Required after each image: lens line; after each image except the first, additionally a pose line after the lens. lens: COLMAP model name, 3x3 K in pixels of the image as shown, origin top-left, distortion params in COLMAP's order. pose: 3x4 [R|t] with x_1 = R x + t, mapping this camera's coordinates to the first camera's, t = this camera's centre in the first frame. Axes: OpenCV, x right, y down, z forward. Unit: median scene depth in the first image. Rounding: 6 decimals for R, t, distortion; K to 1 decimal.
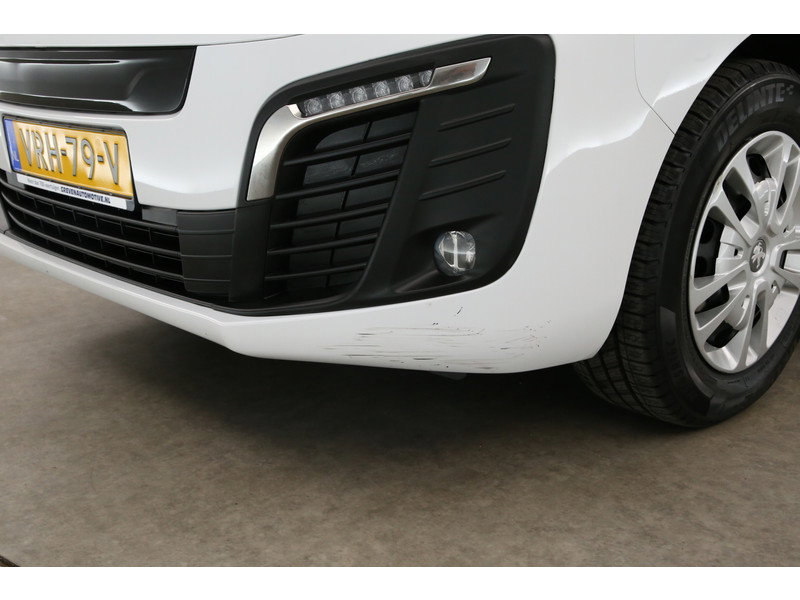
lens RADIAL K [[879.7, 0, 400.0], [0, 879.7, 300.0], [0, 0, 1]] dist [0.126682, 0.004389]
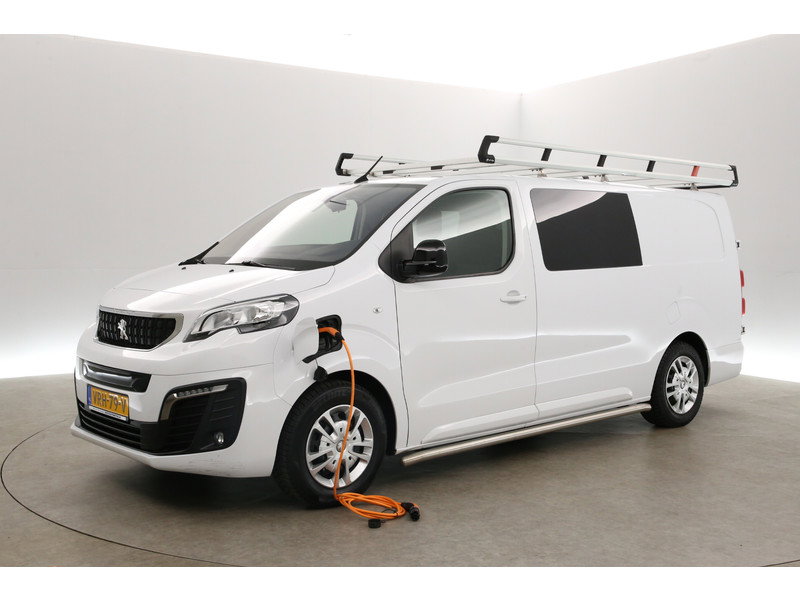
lens RADIAL K [[879.7, 0, 400.0], [0, 879.7, 300.0], [0, 0, 1]] dist [0.126682, 0.004389]
pose [[0.998407, 0.048120, -0.029459, 0.703105], [-0.053675, 0.970973, -0.233090, 0.159230], [0.017388, 0.234300, 0.972009, -2.054458]]
